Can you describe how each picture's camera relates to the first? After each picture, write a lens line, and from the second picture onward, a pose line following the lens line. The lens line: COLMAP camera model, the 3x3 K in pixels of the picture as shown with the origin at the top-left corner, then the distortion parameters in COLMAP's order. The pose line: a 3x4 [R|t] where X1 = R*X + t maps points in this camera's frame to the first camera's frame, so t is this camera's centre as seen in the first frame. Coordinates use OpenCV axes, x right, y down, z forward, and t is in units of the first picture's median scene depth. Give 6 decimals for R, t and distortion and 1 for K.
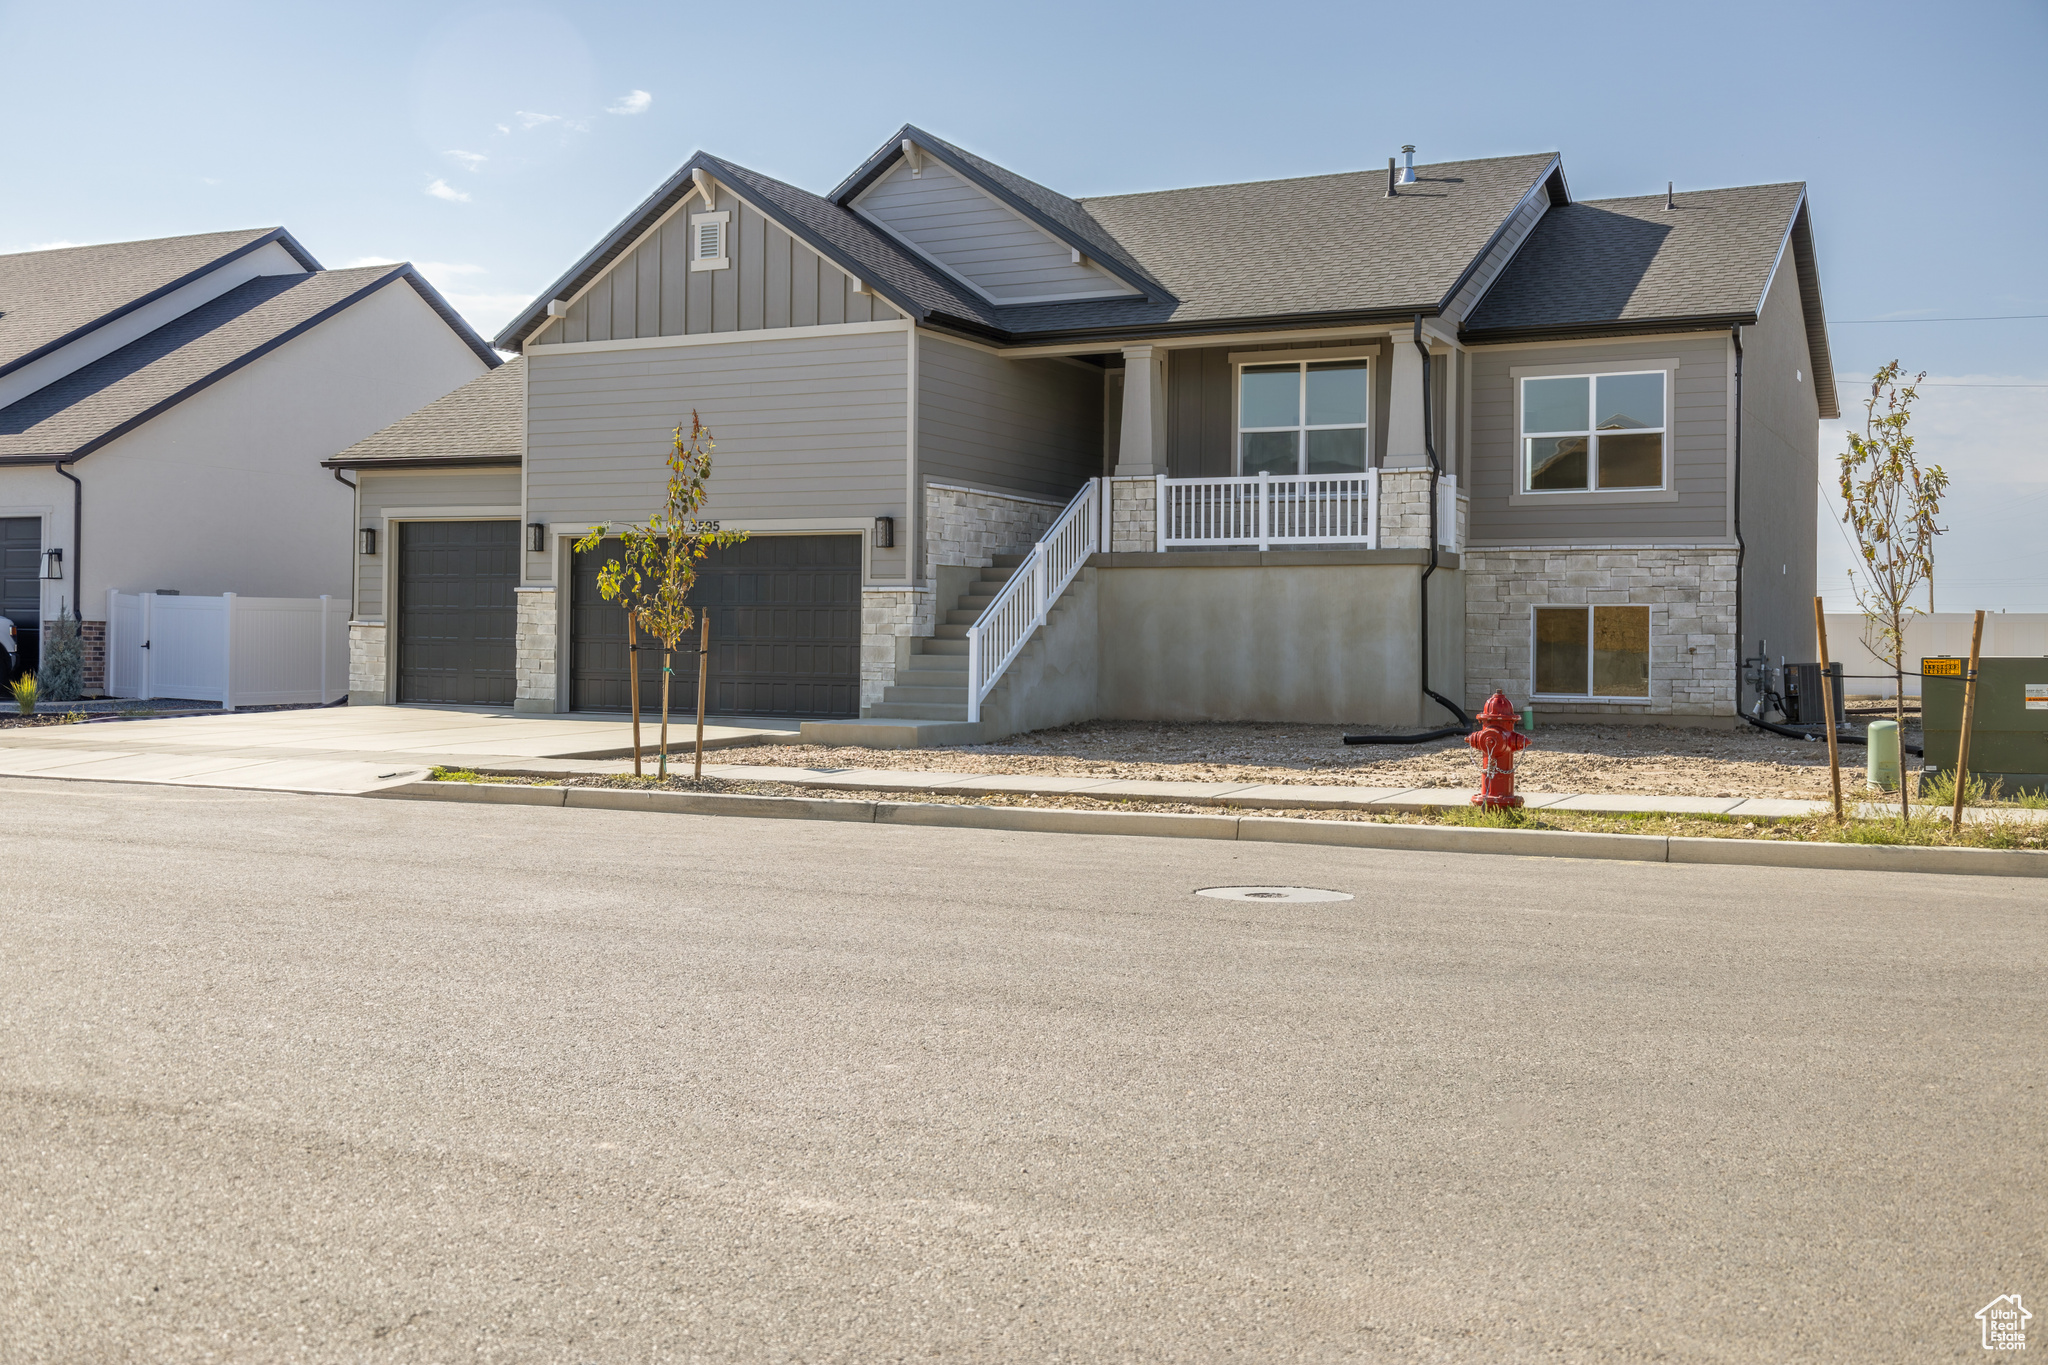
lens RADIAL K [[2046.2, 0, 1023.2], [0, 2046.2, 610.6], [0, 0, 1]] dist [0.026340, 0.003150]
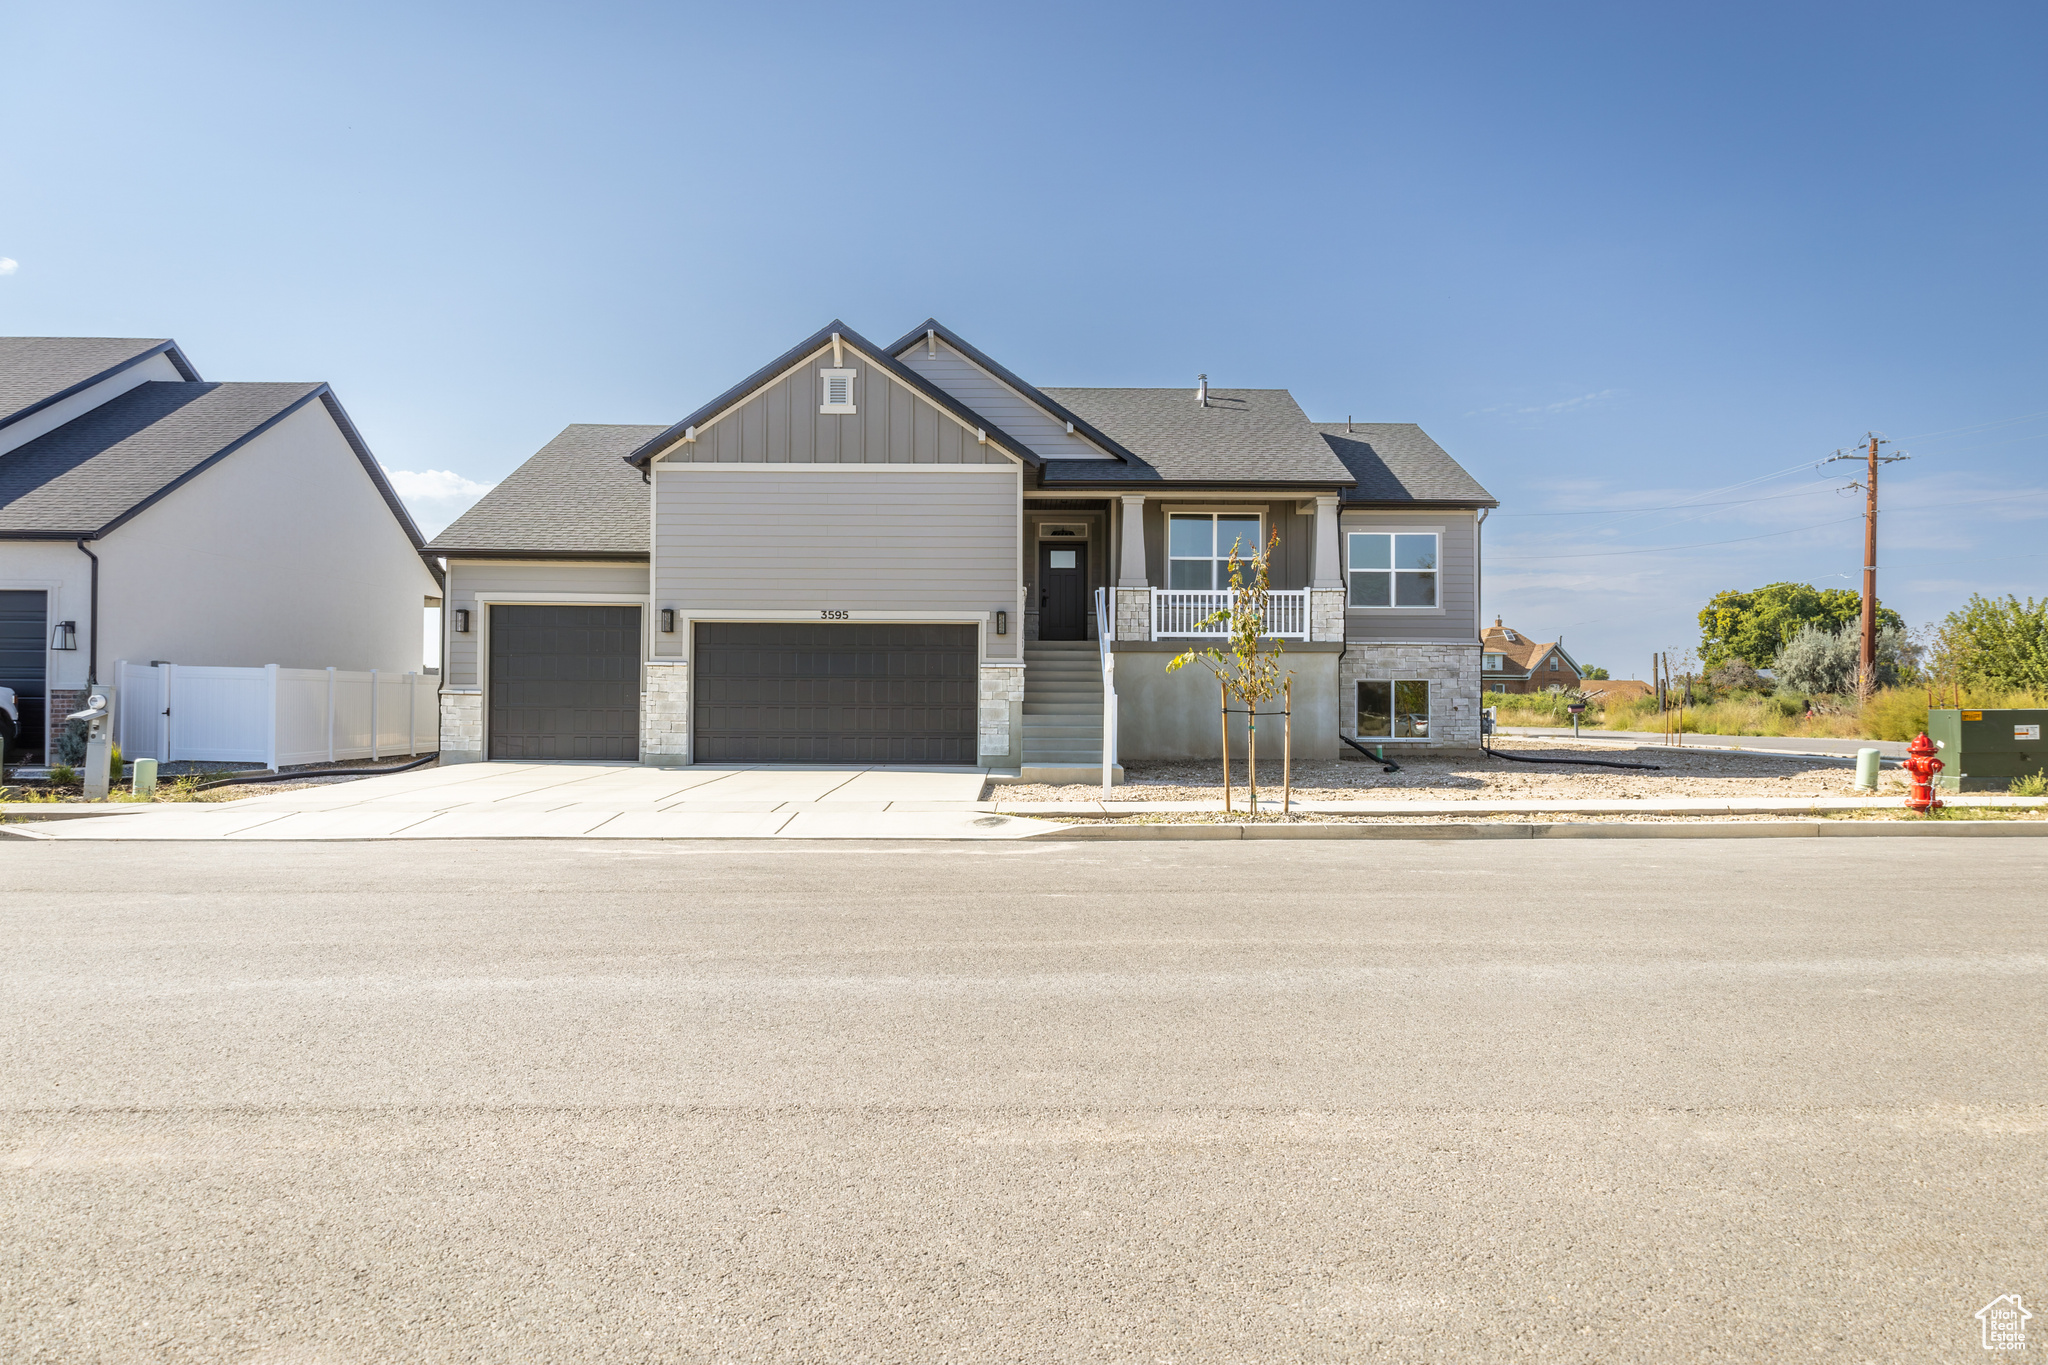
lens RADIAL K [[1347.0, 0, 1024.0], [0, 1347.0, 682.5], [0, 0, 1]] dist [-0.008847, -0.000970]
pose [[0.890228, 0.002676, 0.455507, -0.430962], [-0.002223, 0.999996, -0.001530, 0.001626], [-0.455509, 0.000350, 0.890231, 0.204497]]
